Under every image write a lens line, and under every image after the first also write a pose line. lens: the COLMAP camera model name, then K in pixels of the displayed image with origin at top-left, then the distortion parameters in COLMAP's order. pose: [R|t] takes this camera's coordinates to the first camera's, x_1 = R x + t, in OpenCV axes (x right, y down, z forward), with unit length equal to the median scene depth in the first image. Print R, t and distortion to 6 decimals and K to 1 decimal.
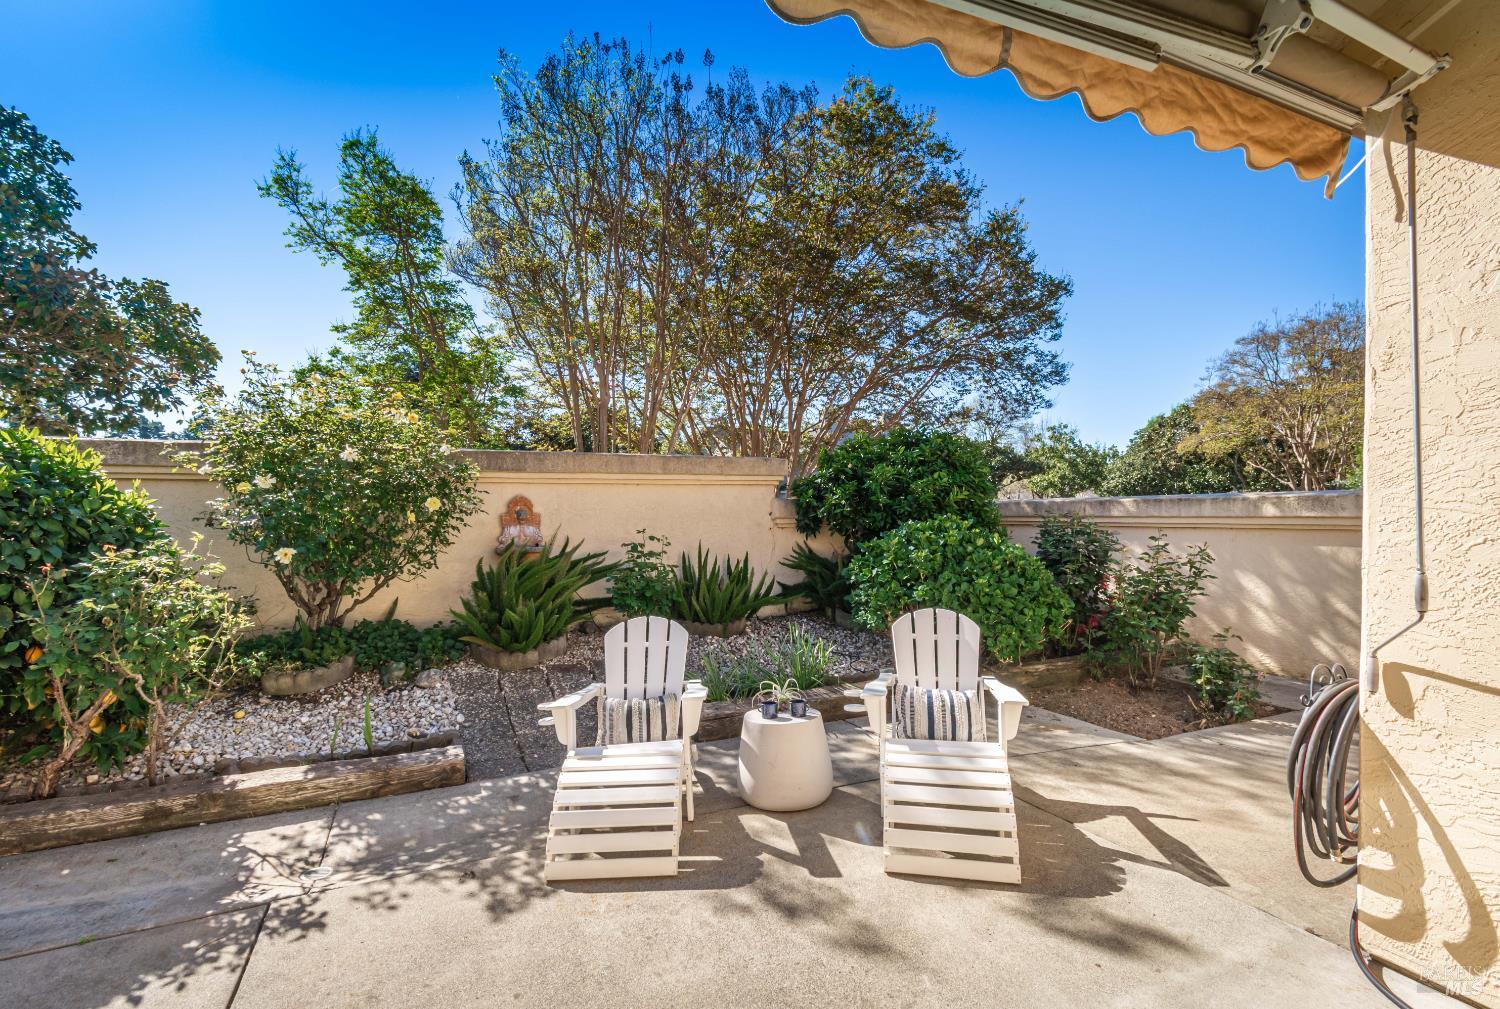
lens RADIAL K [[684.5, 0, 762.6], [0, 684.5, 509.4], [0, 0, 1]] dist [-0.000067, 0.000141]
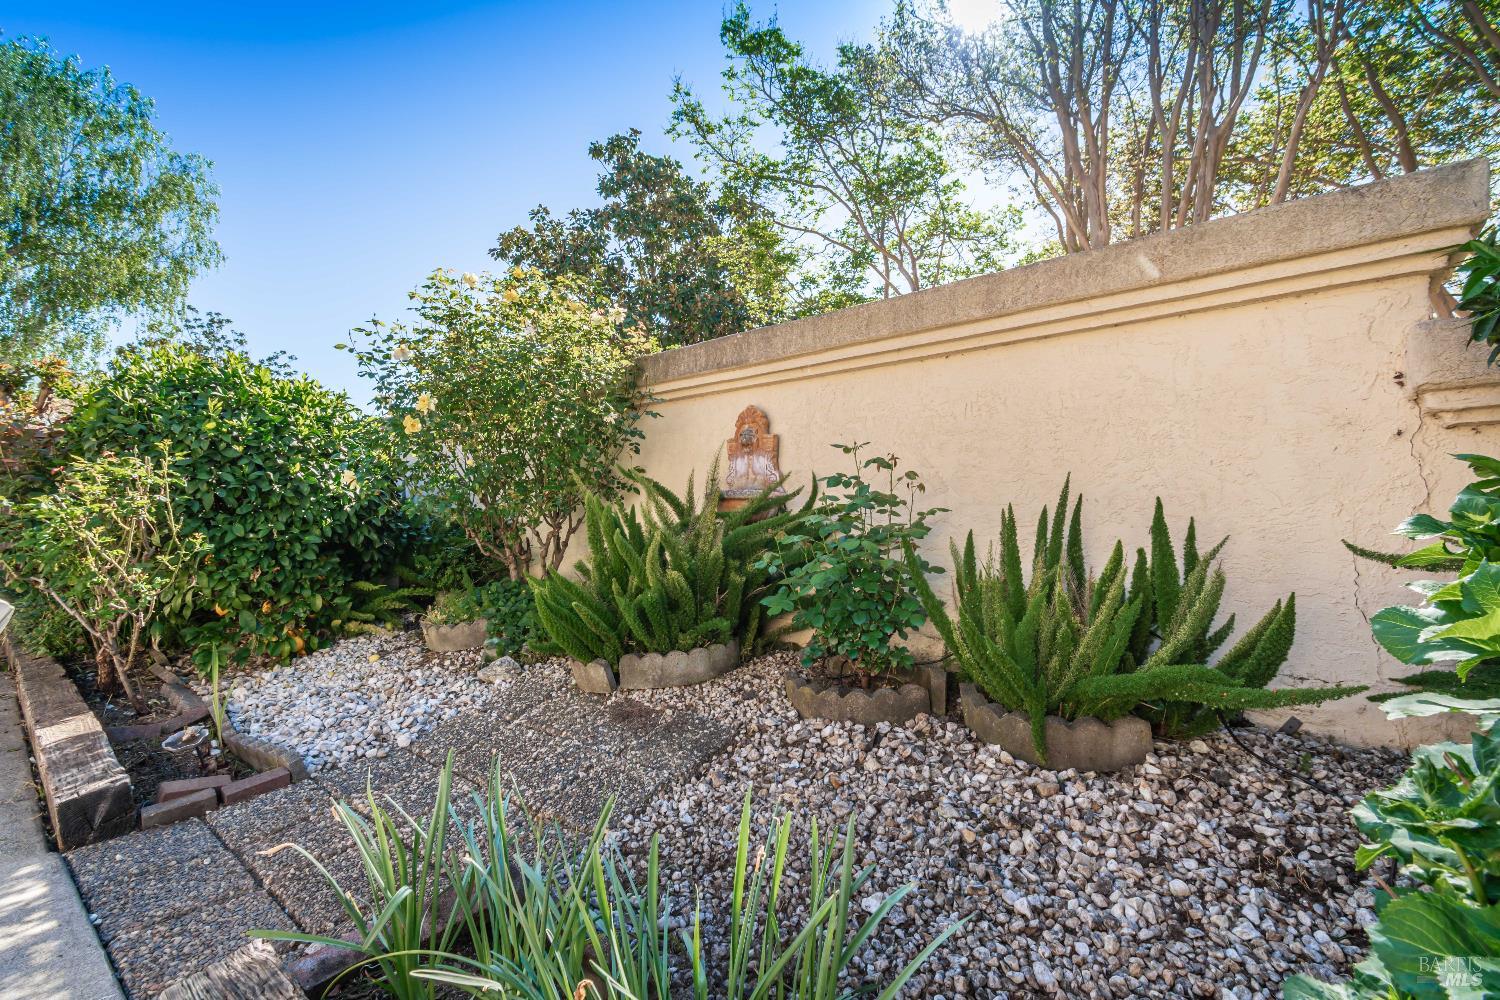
lens RADIAL K [[678.9, 0, 751.8], [0, 678.9, 500.7], [0, 0, 1]] dist [0.002426, 0.000613]
pose [[0.401024, -0.012919, -0.915976, 0.374814], [-0.002536, 0.999881, -0.015213, 0.143008], [0.916064, 0.008424, 0.400944, 1.549222]]
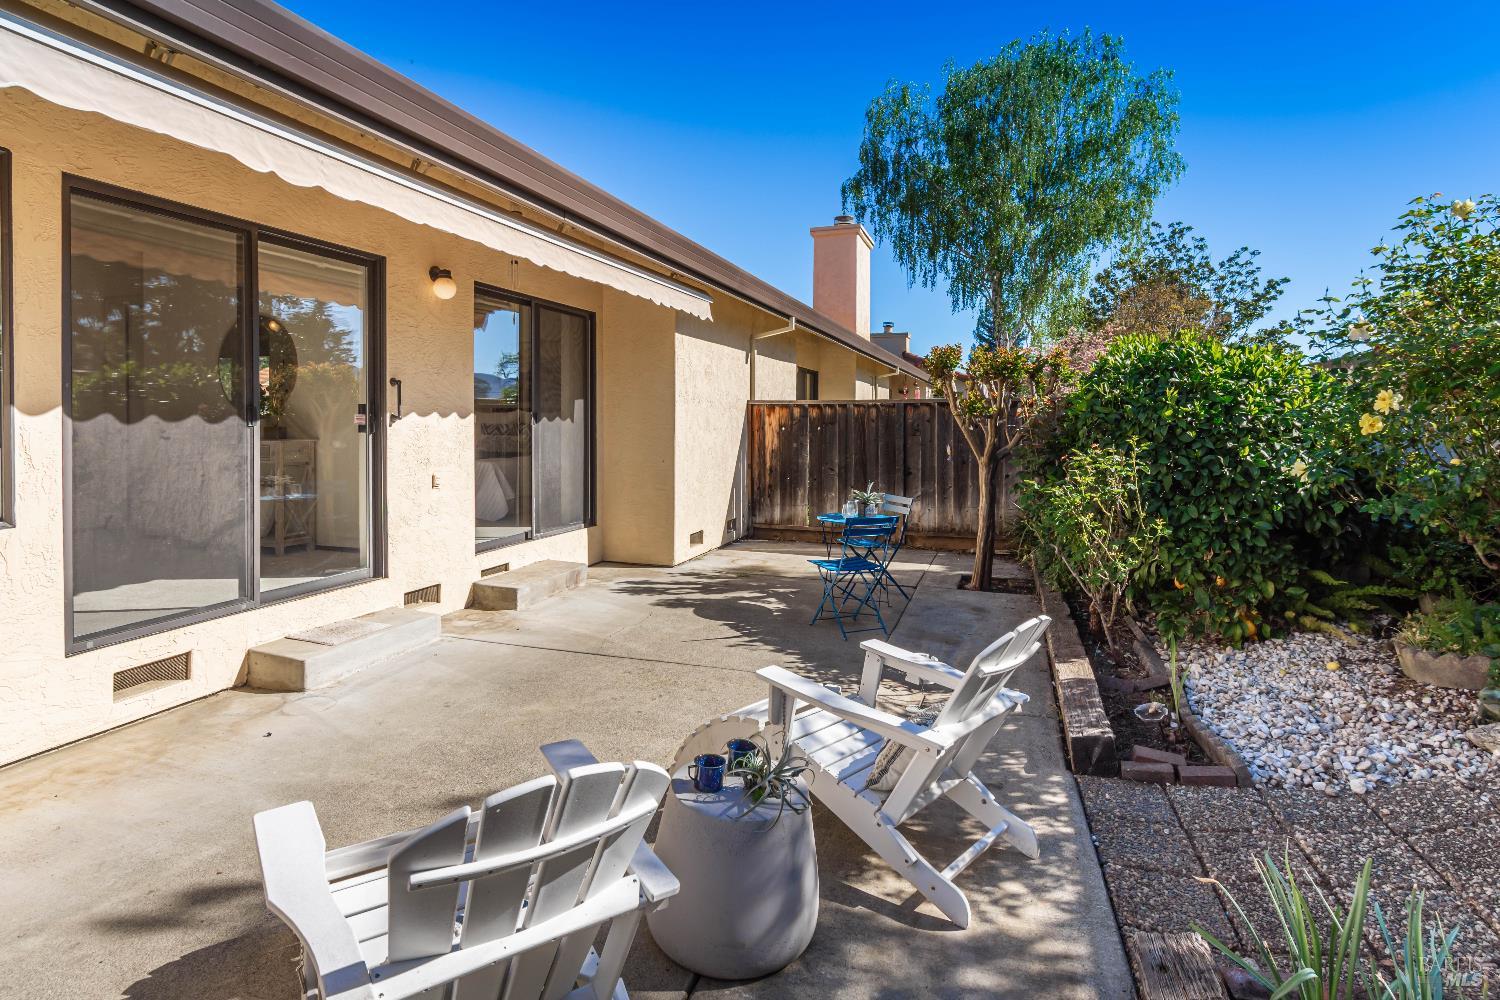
lens RADIAL K [[788.4, 0, 753.9], [0, 788.4, 429.8], [0, 0, 1]] dist [0.001197, 0.000552]
pose [[-0.681203, 0.006746, -0.732064, 0.547464], [0.002168, 0.999972, 0.007197, 0.011949], [0.732092, 0.003316, -0.681198, 1.604135]]
